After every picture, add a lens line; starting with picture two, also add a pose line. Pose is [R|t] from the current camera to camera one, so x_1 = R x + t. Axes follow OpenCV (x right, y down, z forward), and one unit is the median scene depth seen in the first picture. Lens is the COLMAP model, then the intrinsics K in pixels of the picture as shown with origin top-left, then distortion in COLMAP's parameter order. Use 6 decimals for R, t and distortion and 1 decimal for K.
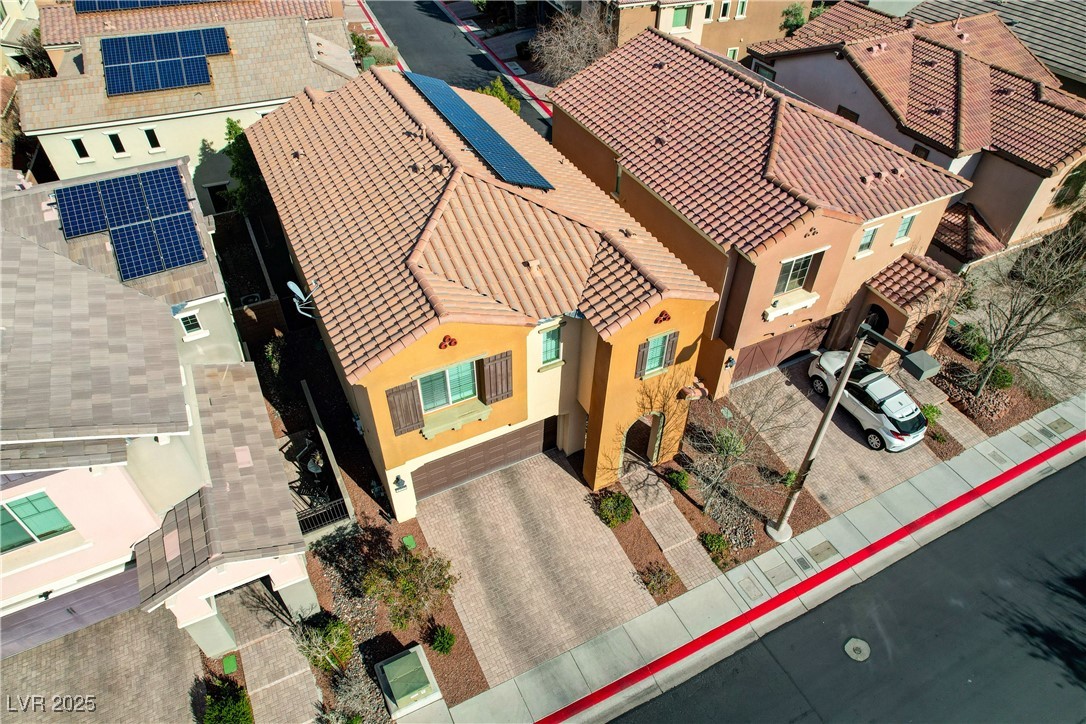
lens RADIAL K [[698.0, 0, 535.9], [0, 698.0, 360.2], [0, 0, 1]] dist [-0.063358, 0.056914]
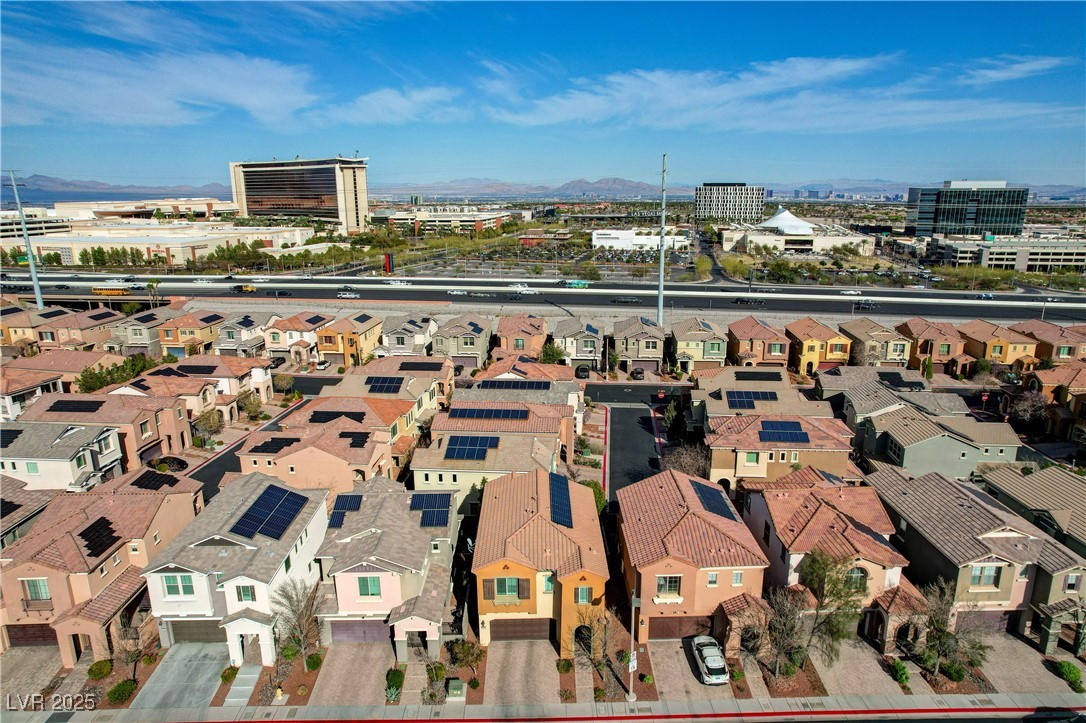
lens RADIAL K [[679.9, 0, 556.8], [0, 679.9, 362.1], [0, 0, 1]] dist [-0.065437, 0.055189]
pose [[0.911336, 0.094902, -0.400576, 0.877486], [-0.275939, 0.862926, -0.423339, 0.291300], [0.305492, 0.496338, 0.812603, -1.308722]]
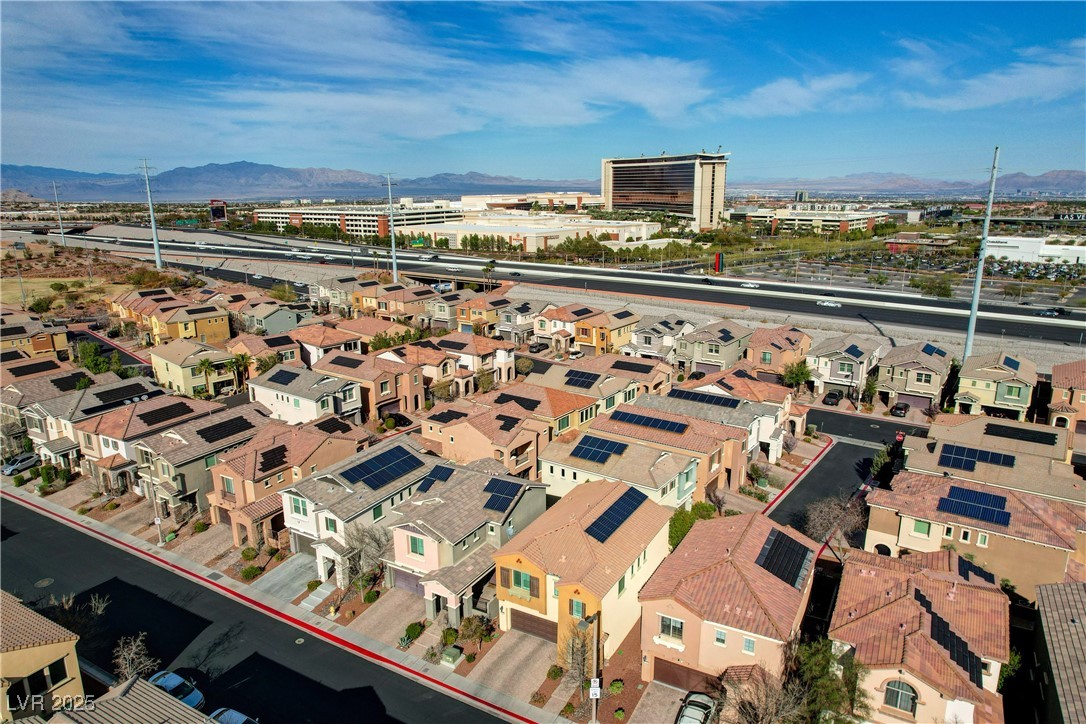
lens RADIAL K [[698.0, 0, 535.9], [0, 698.0, 360.2], [0, 0, 1]] dist [-0.063358, 0.056914]
pose [[0.563415, 0.191147, -0.803757, 1.715500], [-0.556494, 0.806864, -0.198204, -0.135887], [0.610637, 0.558957, 0.560972, -0.909786]]
